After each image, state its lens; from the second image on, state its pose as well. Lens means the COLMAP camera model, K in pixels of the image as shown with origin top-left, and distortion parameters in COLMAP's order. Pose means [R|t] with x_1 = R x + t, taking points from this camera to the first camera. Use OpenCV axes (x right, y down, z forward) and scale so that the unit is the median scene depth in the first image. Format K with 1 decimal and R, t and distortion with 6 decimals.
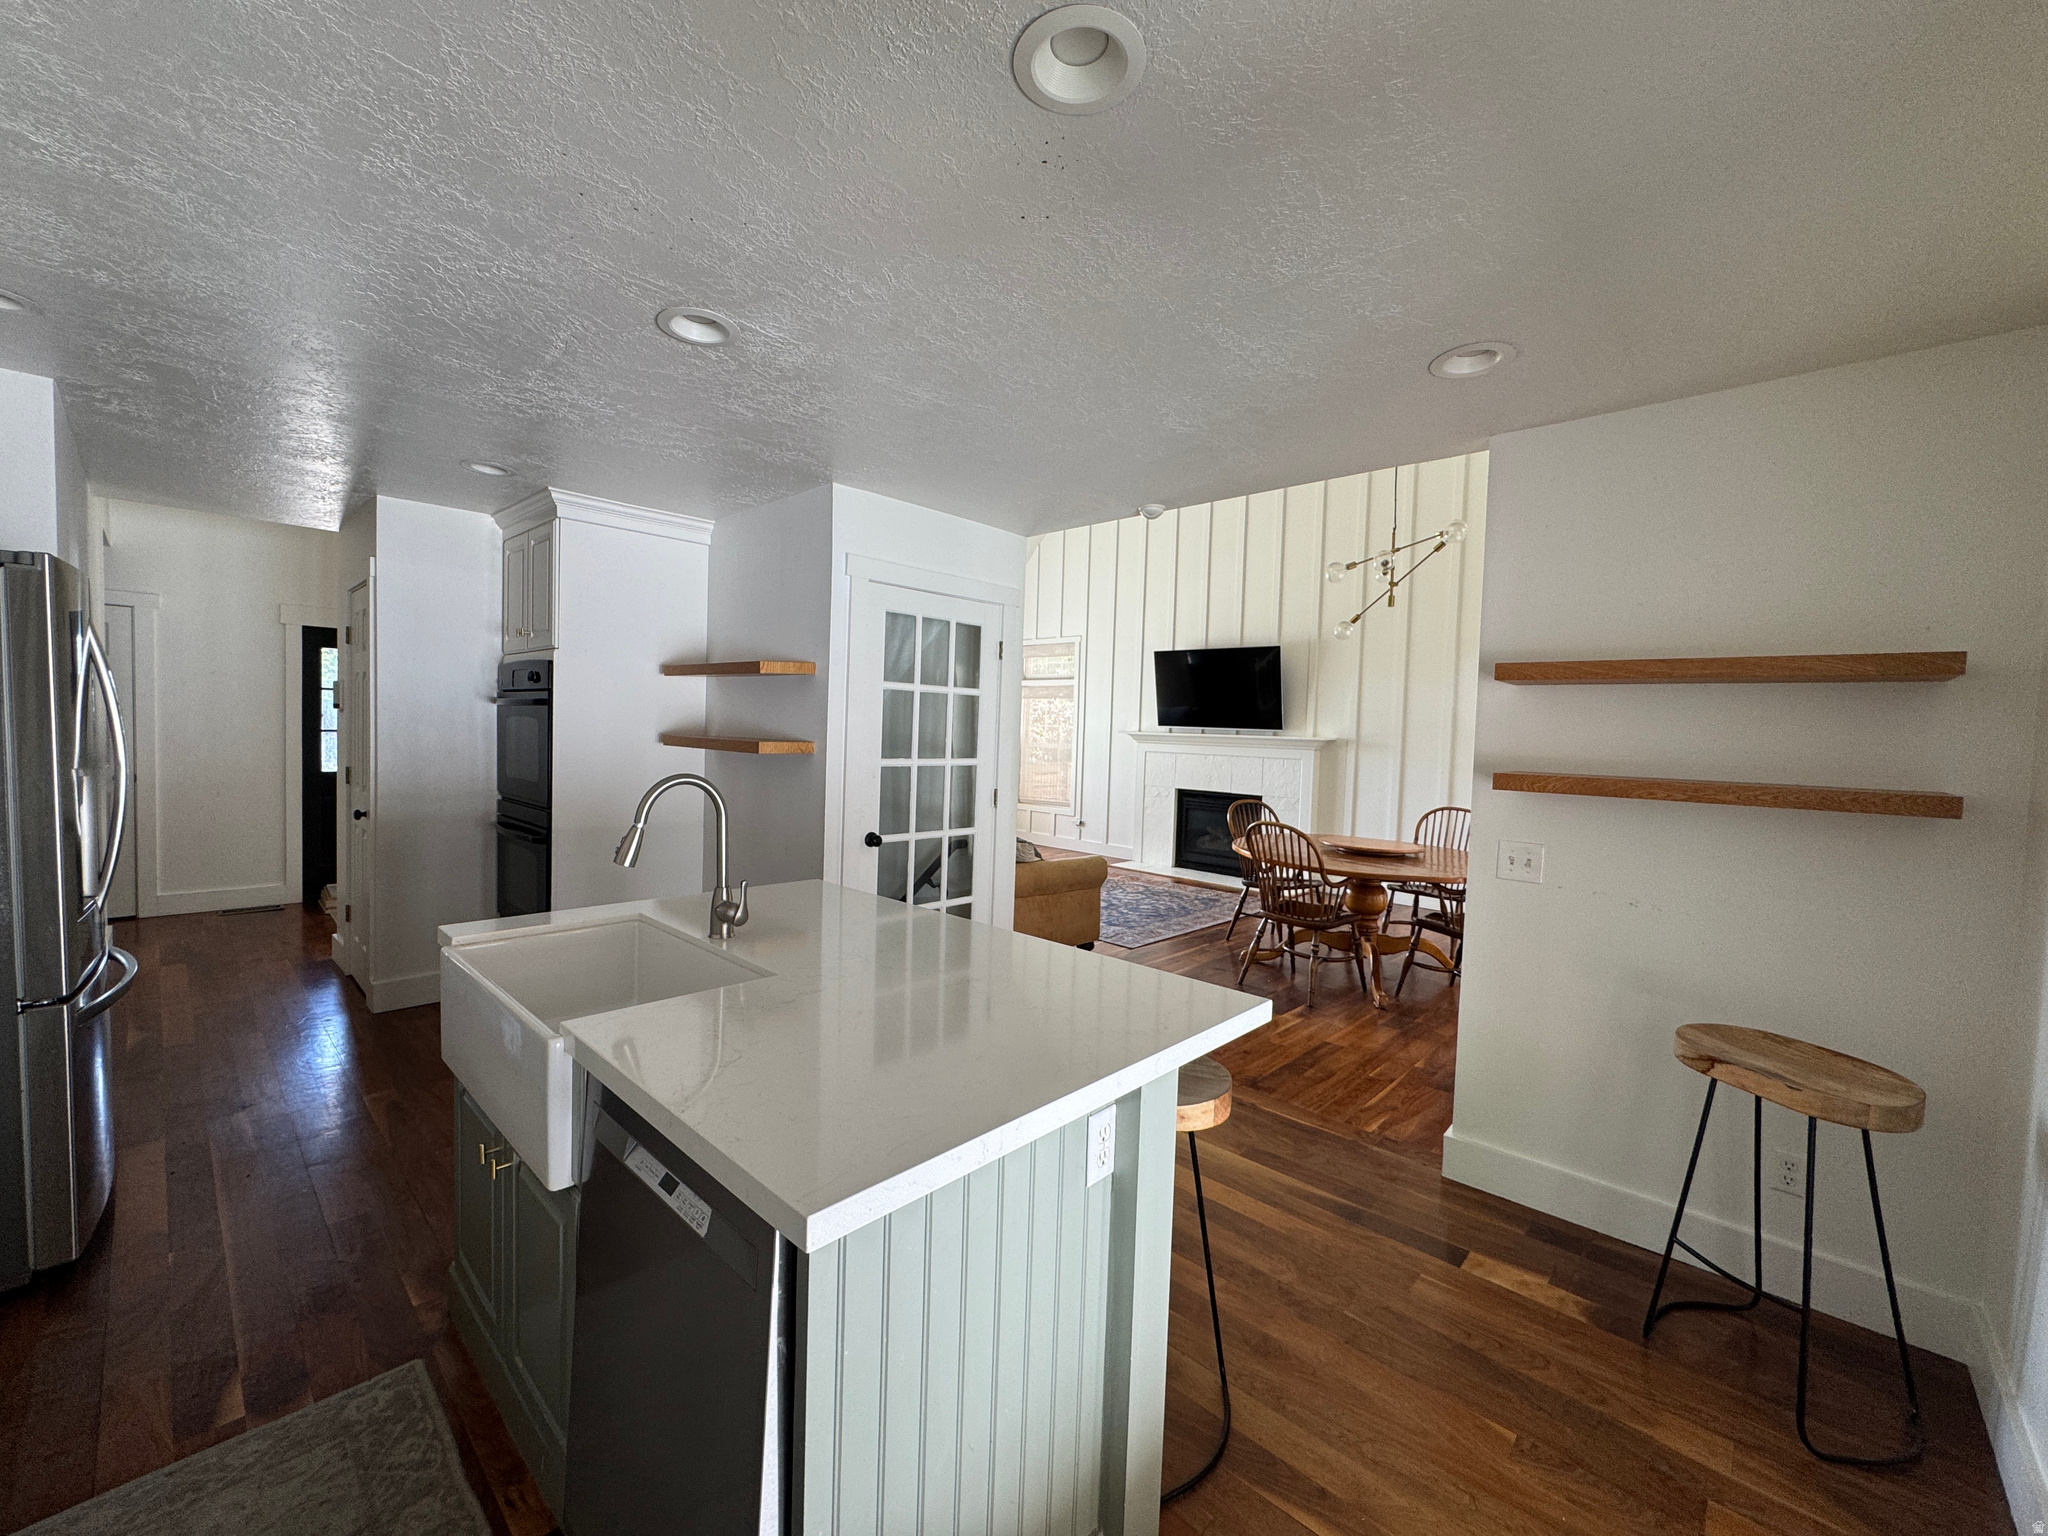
lens RADIAL K [[816.6, 0, 1021.0], [0, 816.6, 763.8], [0, 0, 1]] dist [-0.002623, 0.000029]
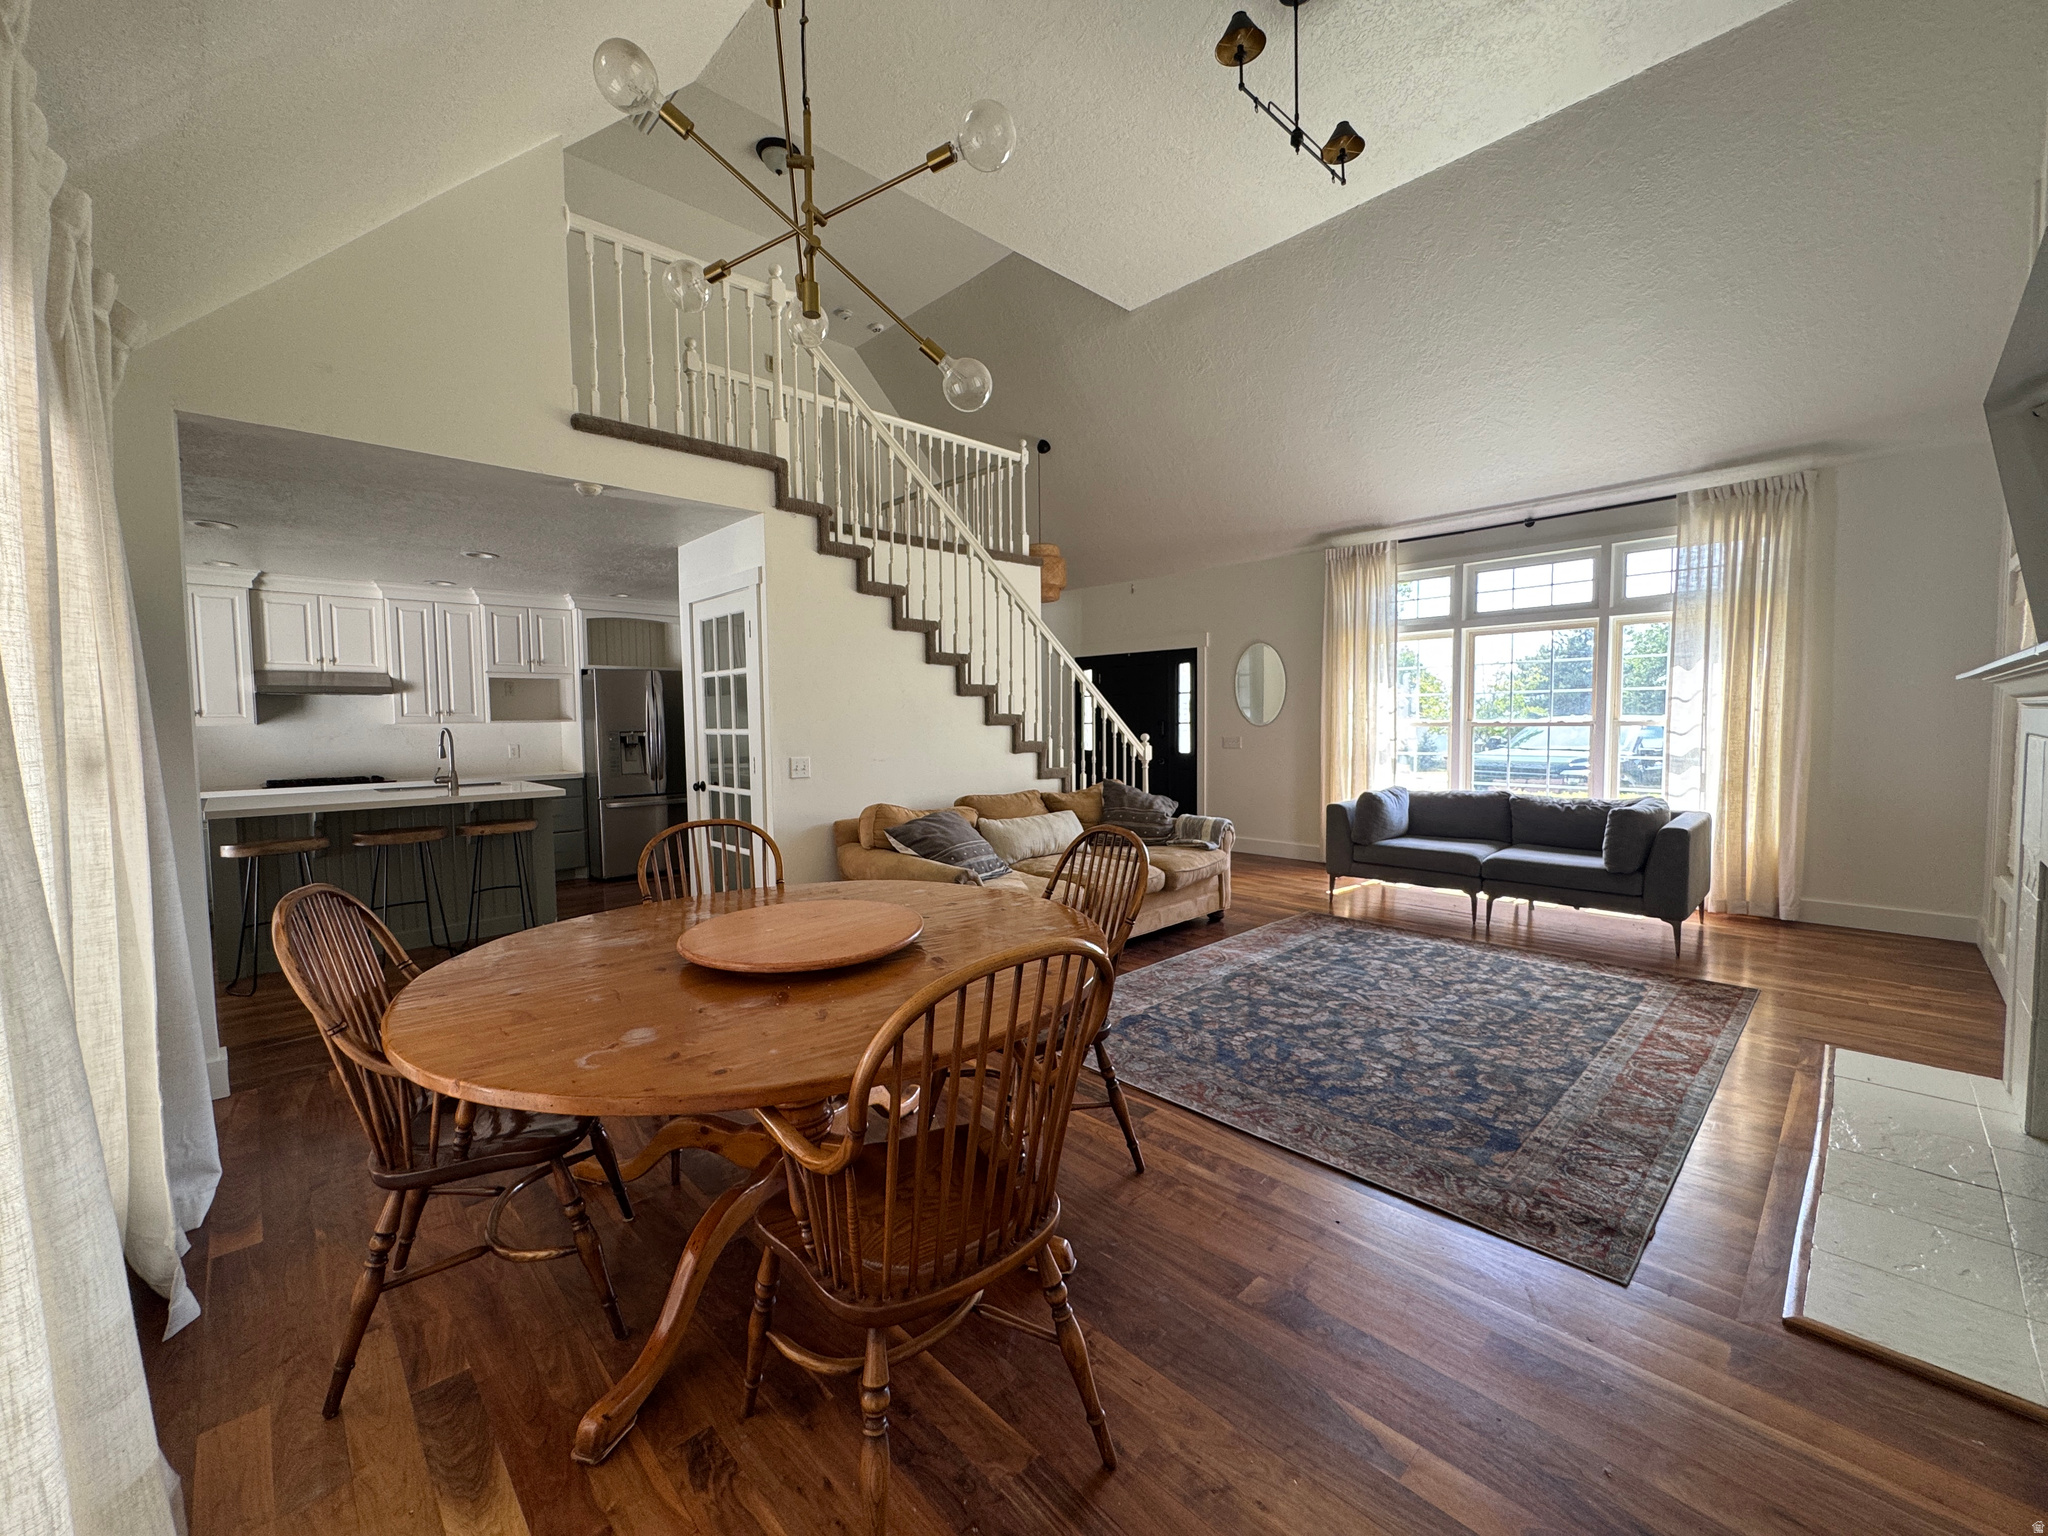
lens RADIAL K [[816.6, 0, 1023.3], [0, 816.6, 762.3], [0, 0, 1]] dist [-0.002623, 0.000029]
pose [[-0.052088, 0.022595, -0.998387, 0.507174], [-0.031612, 0.999206, 0.024263, -0.000002], [0.998142, 0.032825, -0.051332, 0.692500]]
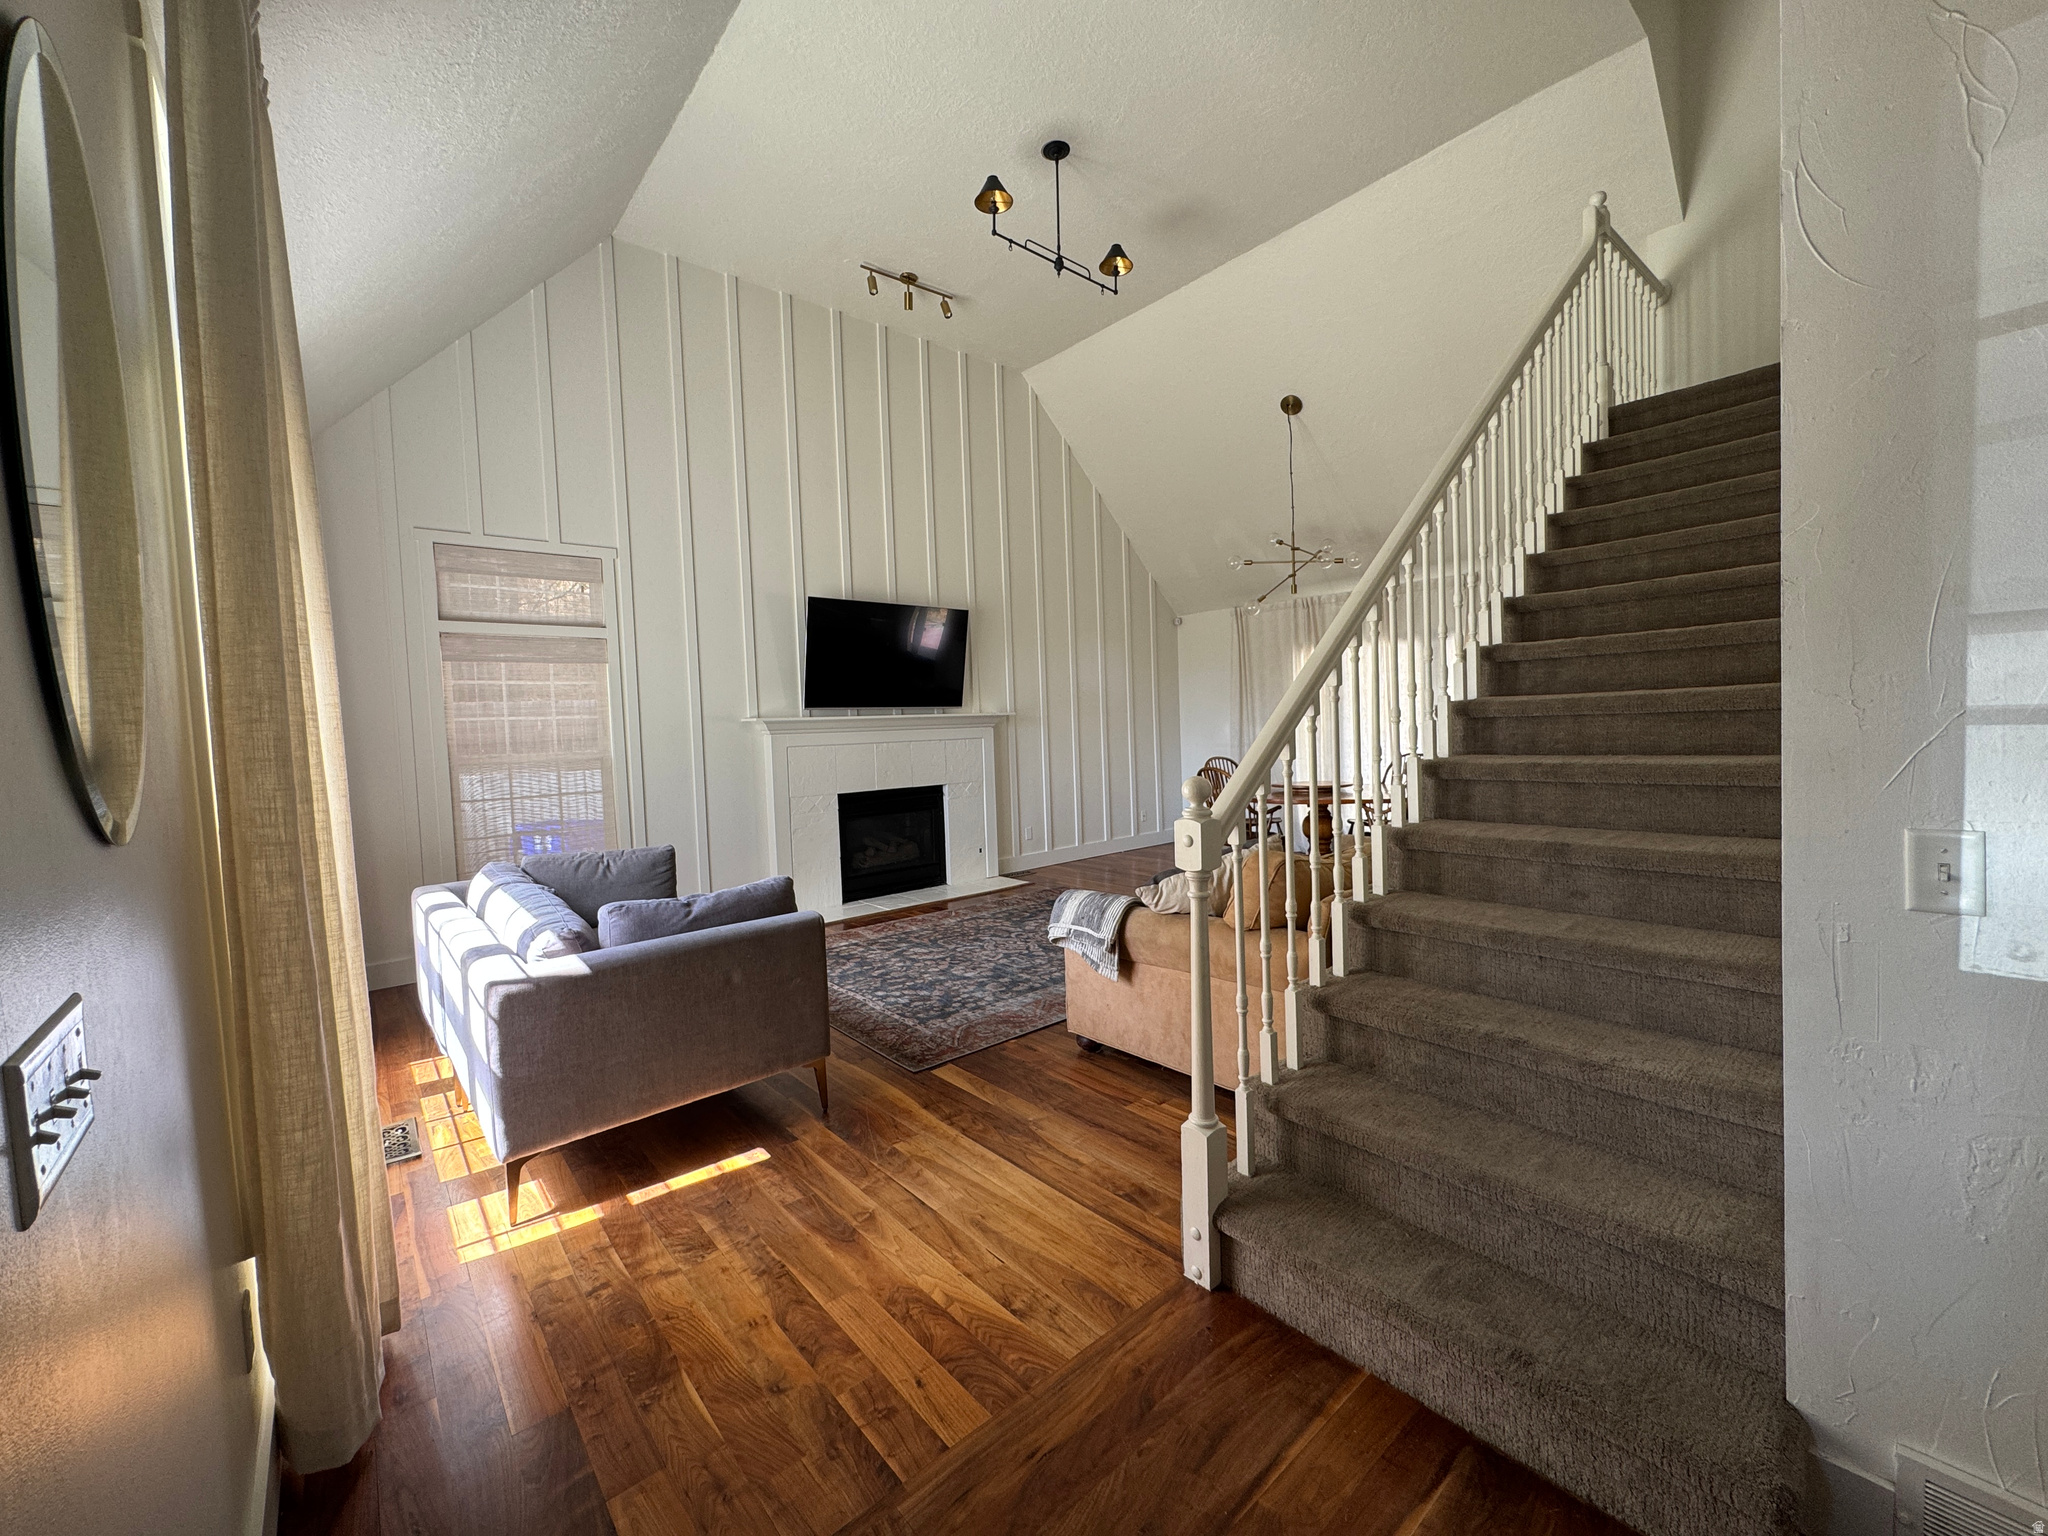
lens RADIAL K [[816.6, 0, 1025.1], [0, 816.6, 763.2], [0, 0, 1]] dist [-0.002623, 0.000029]
pose [[0.109231, -0.080283, 0.990769, -0.520041], [0.082784, 0.994005, 0.071418, -0.035957], [-0.990563, 0.074219, 0.115222, 0.789299]]
